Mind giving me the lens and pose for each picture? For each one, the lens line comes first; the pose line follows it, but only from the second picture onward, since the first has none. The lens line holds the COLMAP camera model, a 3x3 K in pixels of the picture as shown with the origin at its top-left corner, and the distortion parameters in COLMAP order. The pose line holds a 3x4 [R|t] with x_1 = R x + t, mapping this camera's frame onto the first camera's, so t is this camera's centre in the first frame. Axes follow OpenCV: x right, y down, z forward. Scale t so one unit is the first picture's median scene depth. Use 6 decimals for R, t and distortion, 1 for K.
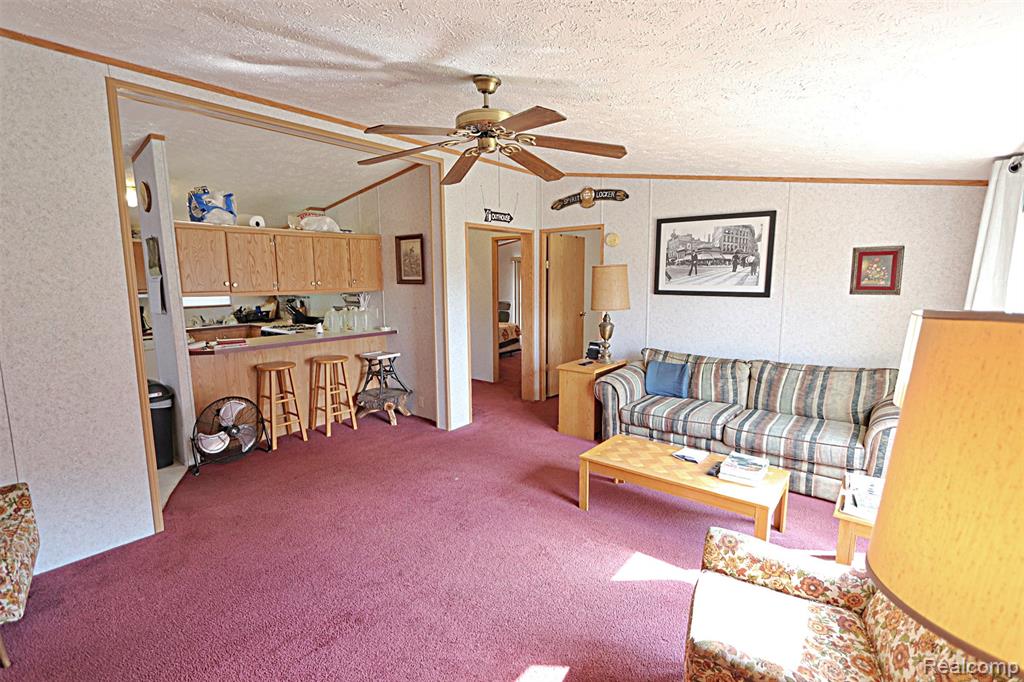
lens RADIAL K [[471.1, 0, 505.2], [0, 471.1, 342.1], [0, 0, 1]] dist [-0.018101, 0.001747]
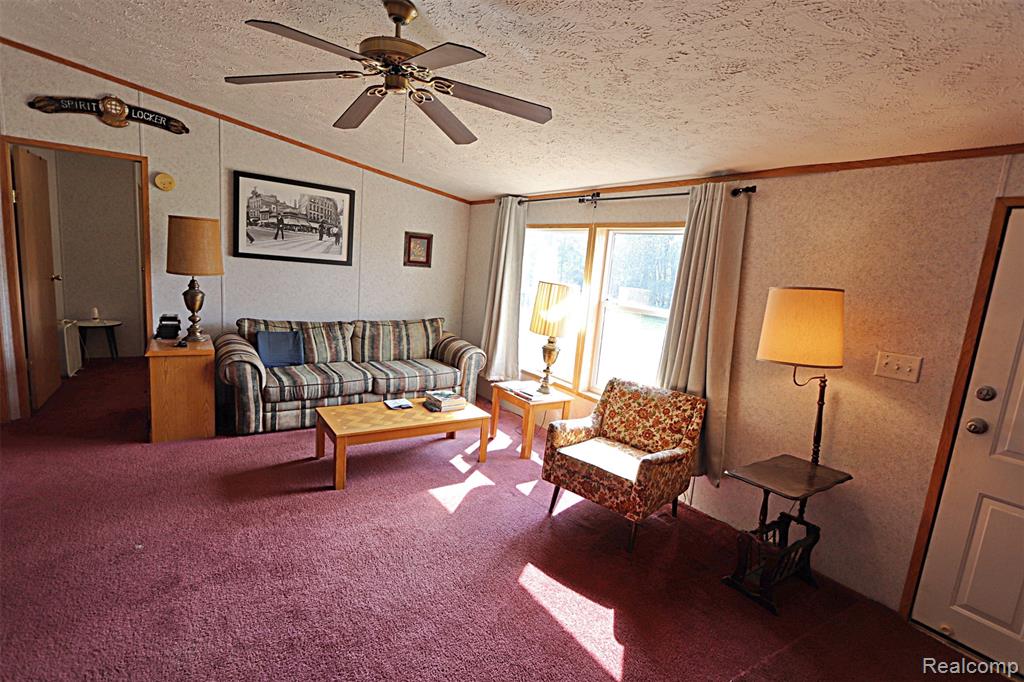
lens RADIAL K [[471.1, 0, 506.8], [0, 471.1, 342.0], [0, 0, 1]] dist [-0.018101, 0.001747]
pose [[0.268647, -0.122028, 0.955478, -0.463733], [0.044644, 0.992454, 0.114198, -0.024000], [-0.962204, 0.011978, 0.272067, 0.315612]]
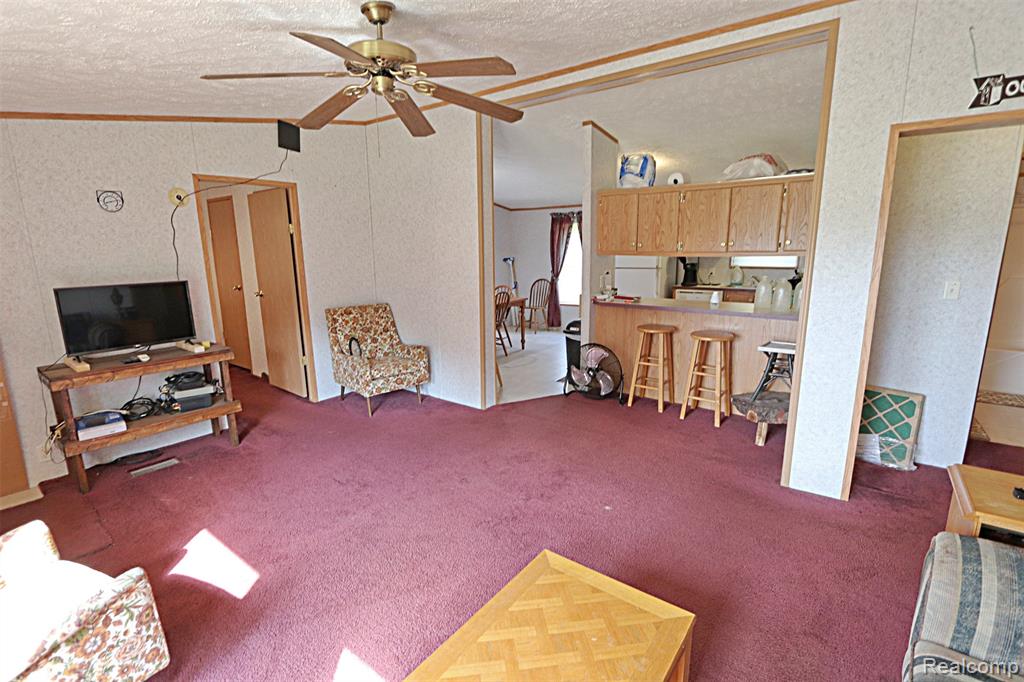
lens RADIAL K [[471.1, 0, 507.5], [0, 471.1, 345.9], [0, 0, 1]] dist [-0.018101, 0.001747]
pose [[0.042622, 0.216570, -0.975336, 0.509435], [-0.120585, 0.970202, 0.210161, -0.090879], [0.991788, 0.108653, 0.067467, 0.674146]]
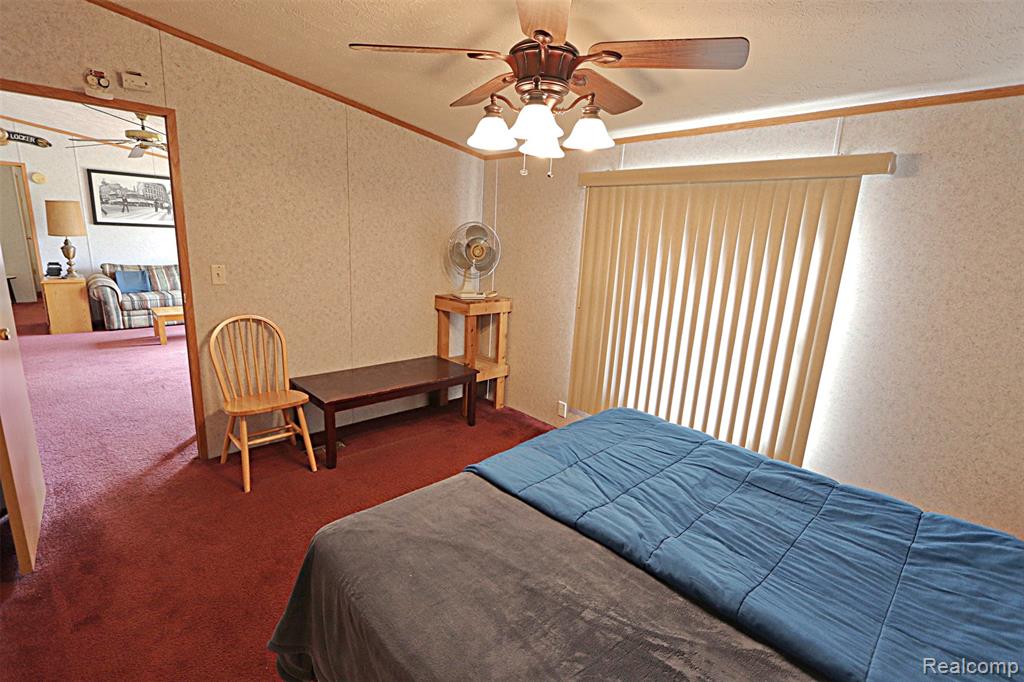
lens RADIAL K [[471.1, 0, 507.2], [0, 471.1, 343.6], [0, 0, 1]] dist [-0.018101, 0.001747]
pose [[0.119535, -0.213231, 0.969662, -1.079024], [0.082001, 0.975448, 0.204395, 0.068848], [-0.989438, 0.055081, 0.134085, -0.419492]]
